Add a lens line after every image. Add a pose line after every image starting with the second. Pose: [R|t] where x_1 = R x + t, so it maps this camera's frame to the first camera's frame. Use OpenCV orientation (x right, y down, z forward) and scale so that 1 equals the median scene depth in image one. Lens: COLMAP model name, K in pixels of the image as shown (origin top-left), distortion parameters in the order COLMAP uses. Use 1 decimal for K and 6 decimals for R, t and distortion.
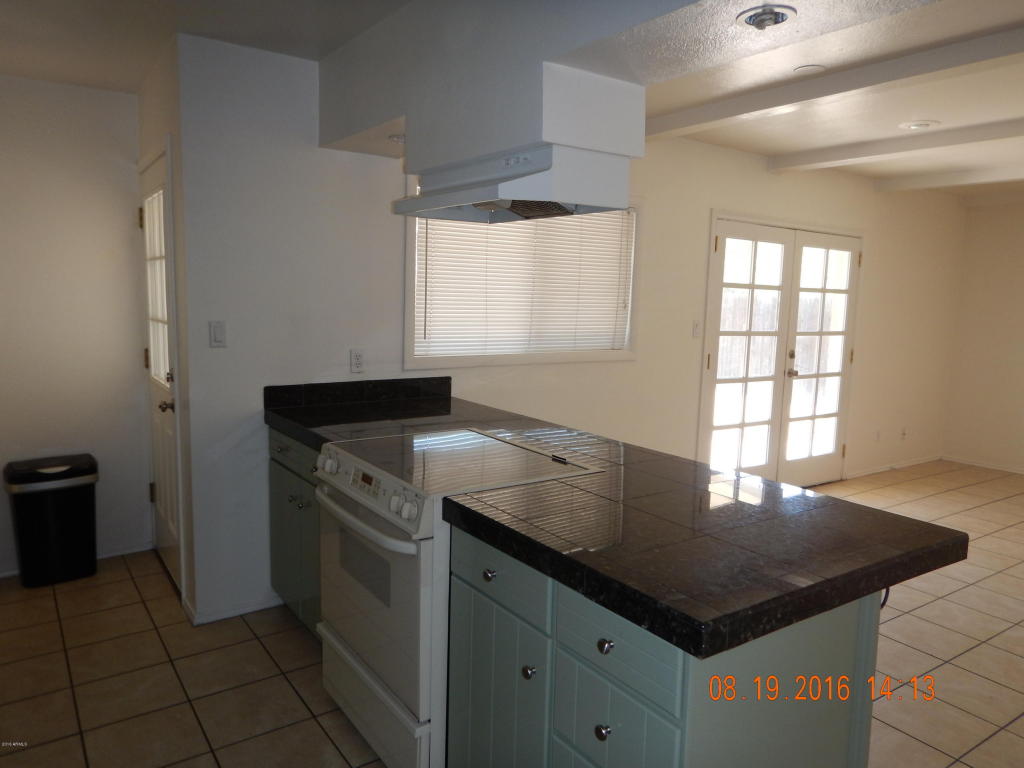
lens RADIAL K [[733.0, 0, 516.3], [0, 733.0, 388.7], [0, 0, 1]] dist [0.002630, -0.001420]
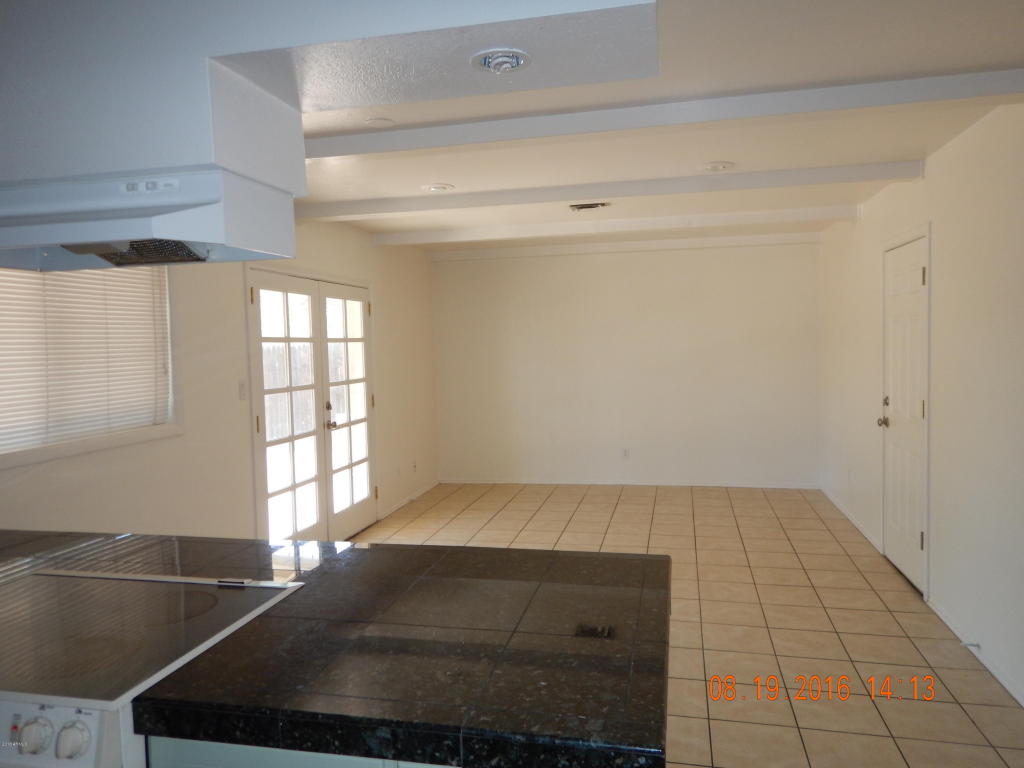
lens RADIAL K [[733.0, 0, 511.9], [0, 733.0, 373.8], [0, 0, 1]] dist [0.002630, -0.001420]
pose [[0.739210, -0.082554, 0.668396, -0.098242], [0.139979, 0.989618, -0.032582, -0.023581], [-0.658768, 0.117646, 0.743091, 0.106916]]
